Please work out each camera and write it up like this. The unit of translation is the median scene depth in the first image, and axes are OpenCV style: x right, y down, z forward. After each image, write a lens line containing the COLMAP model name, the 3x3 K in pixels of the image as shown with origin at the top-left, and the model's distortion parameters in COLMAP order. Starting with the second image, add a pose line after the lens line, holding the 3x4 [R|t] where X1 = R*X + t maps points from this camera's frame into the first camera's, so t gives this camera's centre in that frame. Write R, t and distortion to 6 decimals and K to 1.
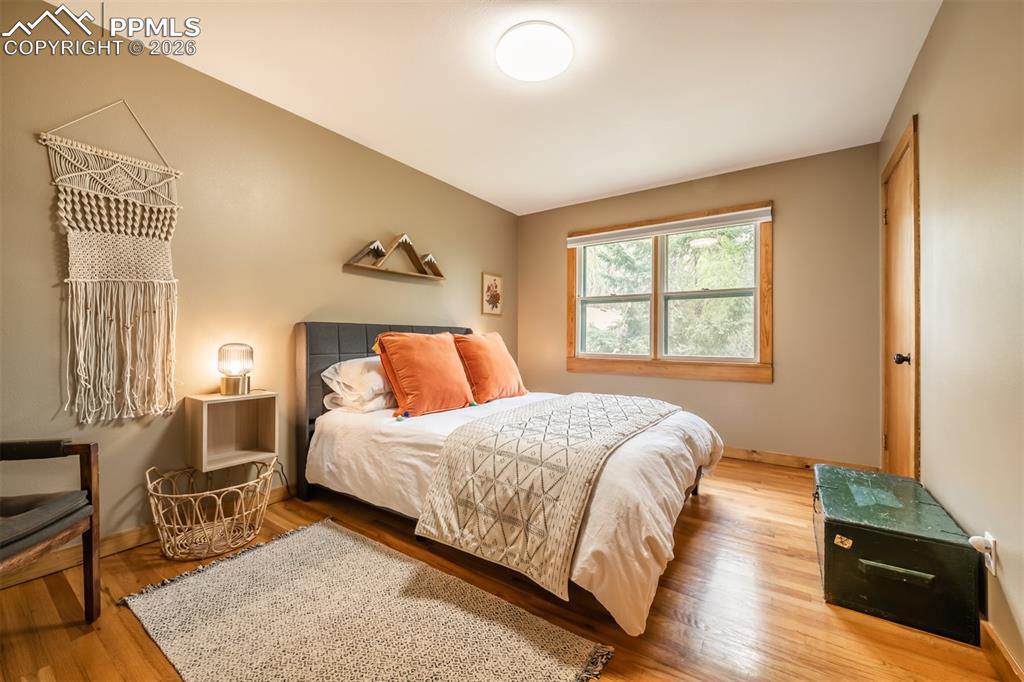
lens RADIAL K [[407.4, 0, 515.1], [0, 407.4, 339.8], [0, 0, 1]] dist [-0.000322, -0.000279]
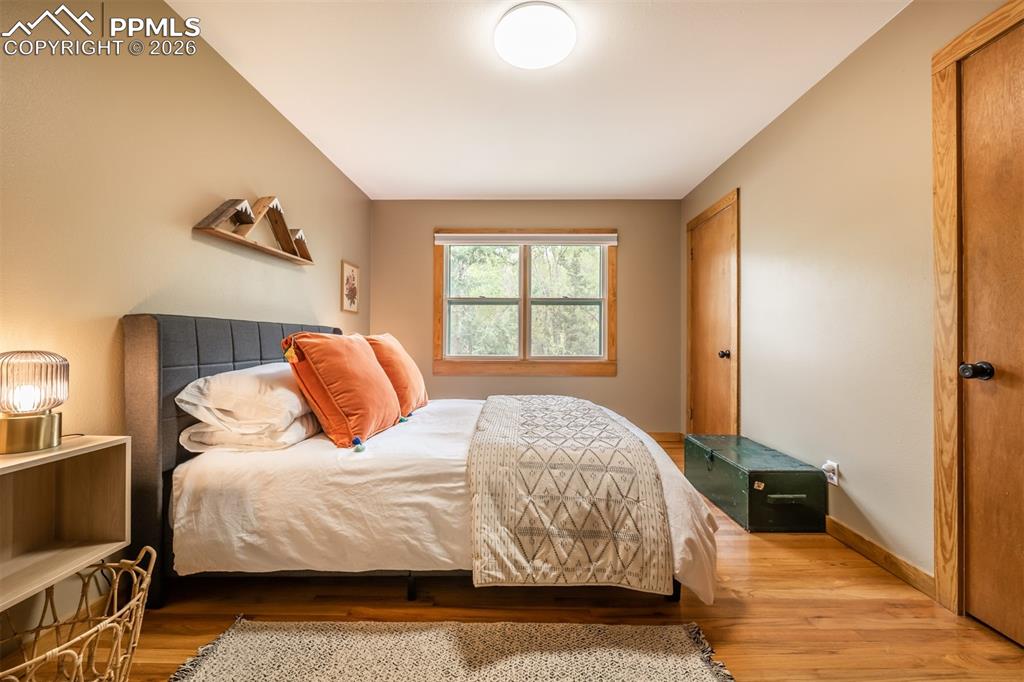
lens RADIAL K [[405.7, 0, 512.2], [0, 405.7, 342.6], [0, 0, 1]] dist [-0.001519, -0.000592]
pose [[0.824739, -0.003795, 0.565501, -0.458669], [0.002148, 0.999991, 0.003578, -0.002038], [-0.565509, -0.001737, 0.824740, 0.223275]]
